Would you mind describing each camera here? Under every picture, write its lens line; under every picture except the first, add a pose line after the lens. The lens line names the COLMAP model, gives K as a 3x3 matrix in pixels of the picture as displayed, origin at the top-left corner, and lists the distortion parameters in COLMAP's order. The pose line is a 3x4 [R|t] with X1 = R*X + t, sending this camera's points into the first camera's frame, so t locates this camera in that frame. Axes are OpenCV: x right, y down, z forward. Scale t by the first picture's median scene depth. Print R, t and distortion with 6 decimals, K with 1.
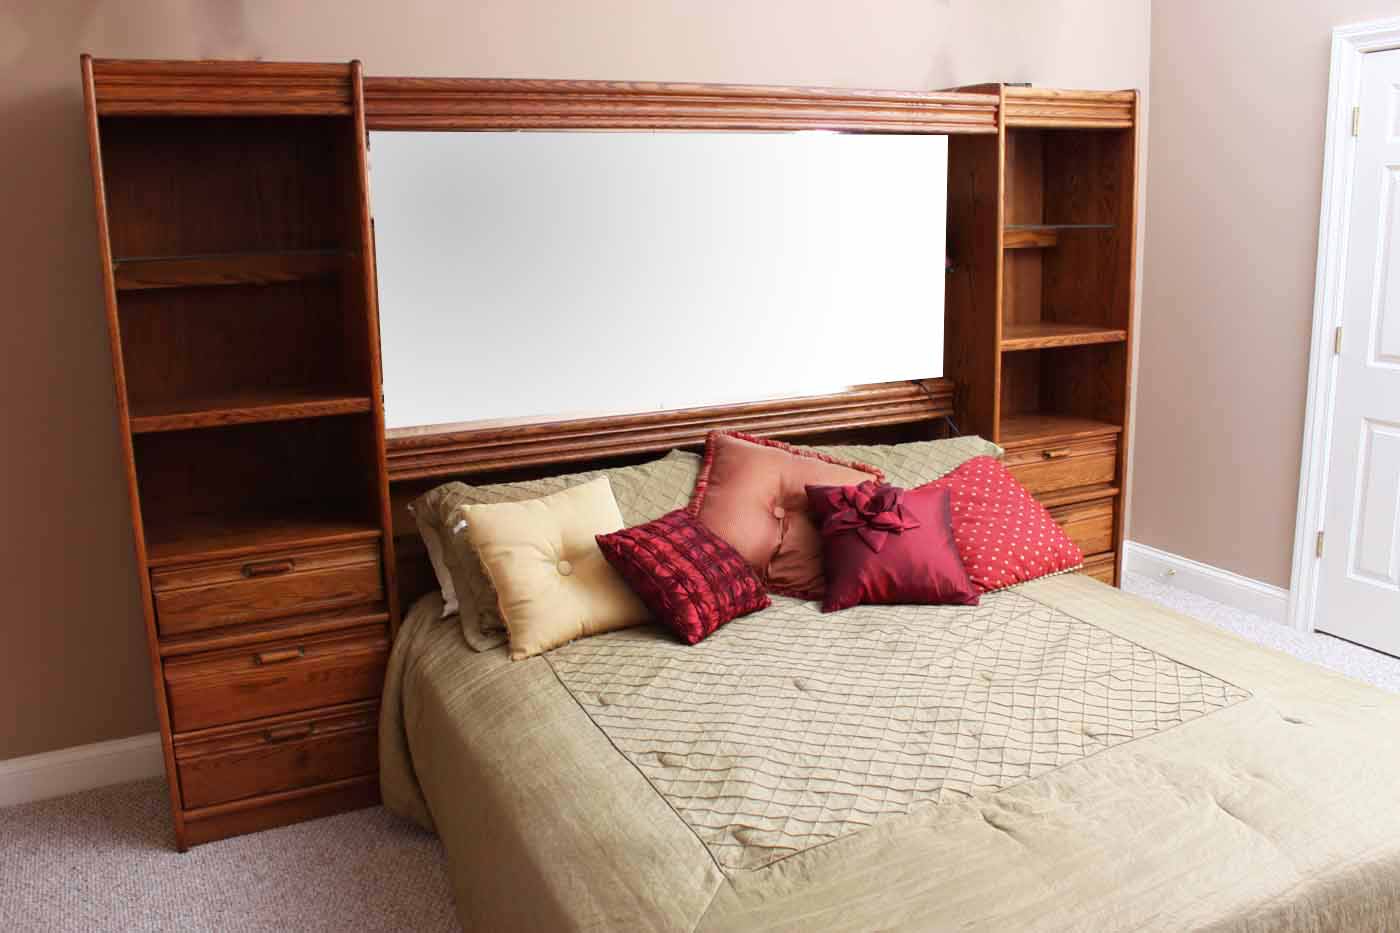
lens RADIAL K [[1117.8, 0, 770.2], [0, 1117.8, 465.9], [0, 0, 1]] dist [-0.075002, -0.001862]
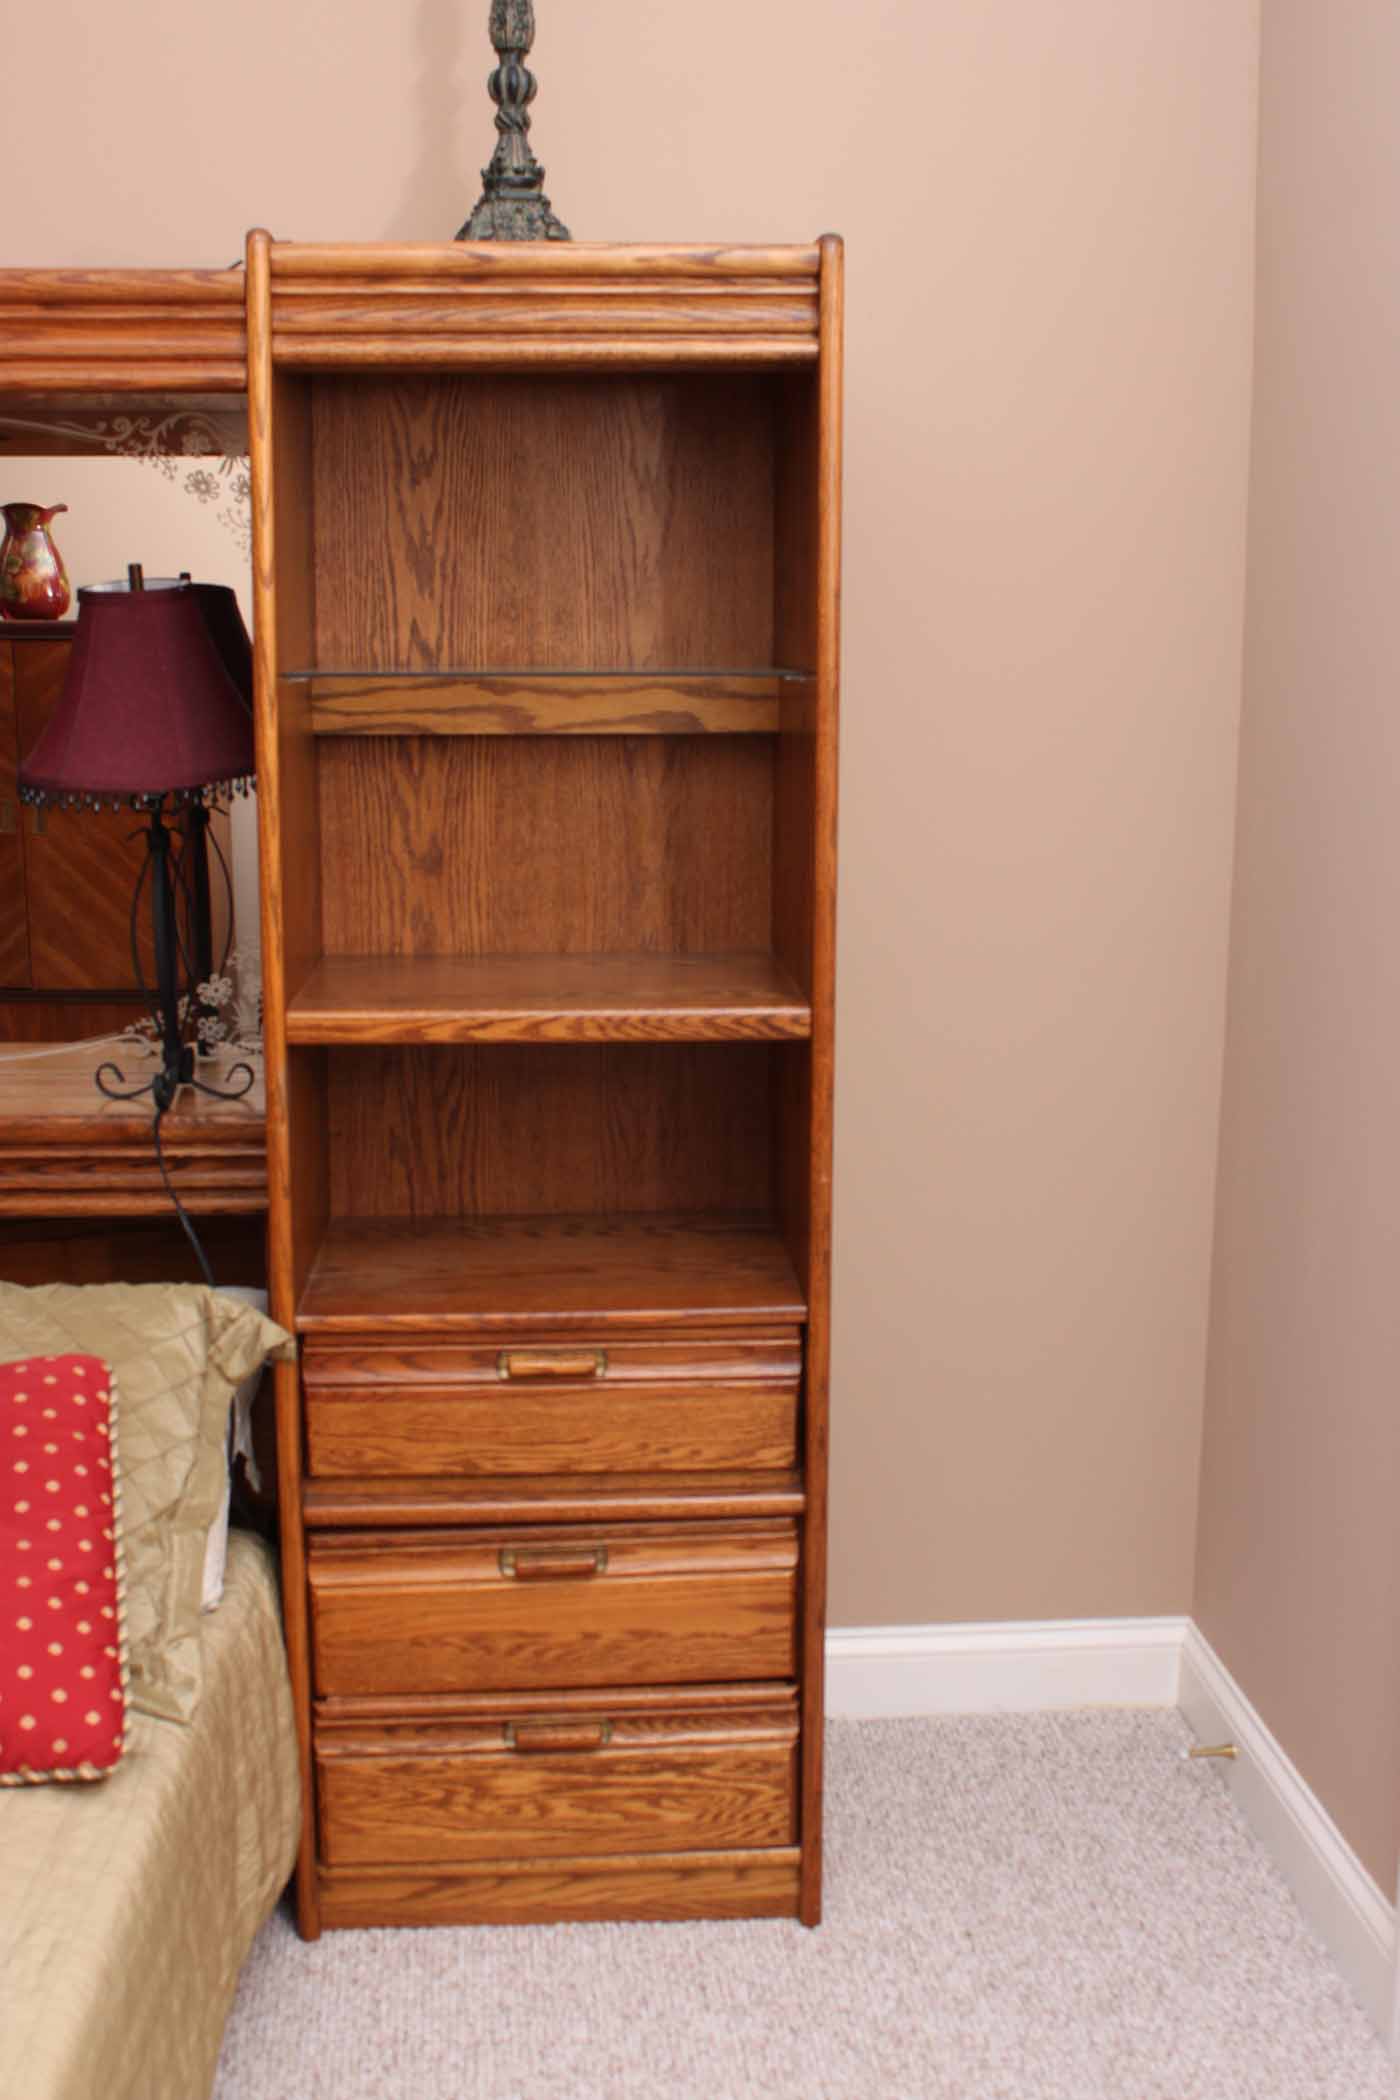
lens RADIAL K [[2325.9, 0, 700.0], [0, 2325.9, 1050.0], [0, 0, 1]] dist [-0.095184, 0.055639]
pose [[0.923877, 0.099209, -0.369607, 0.537893], [-0.106381, 0.994325, 0.000983, -0.107449], [0.367607, 0.038411, 0.929188, 0.380619]]
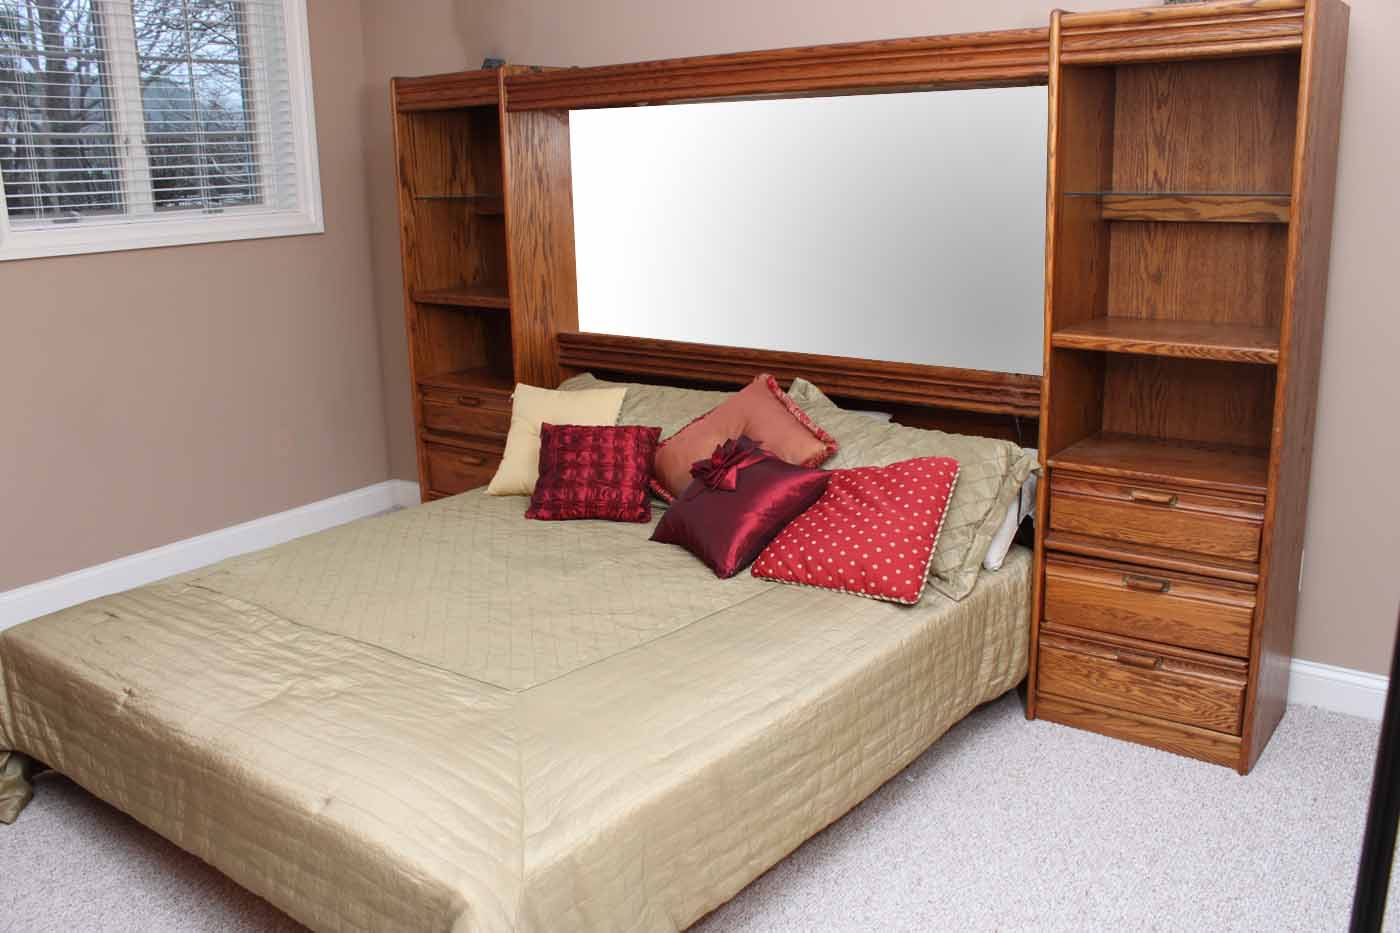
lens RADIAL K [[1190.4, 0, 700.0], [0, 1190.4, 466.5], [0, 0, 1]] dist [-0.079774, 0.001932]
pose [[0.445607, 0.235511, -0.863695, 0.800609], [-0.173776, 0.969180, 0.174619, -0.116042], [0.878201, 0.072278, 0.472800, 0.356014]]
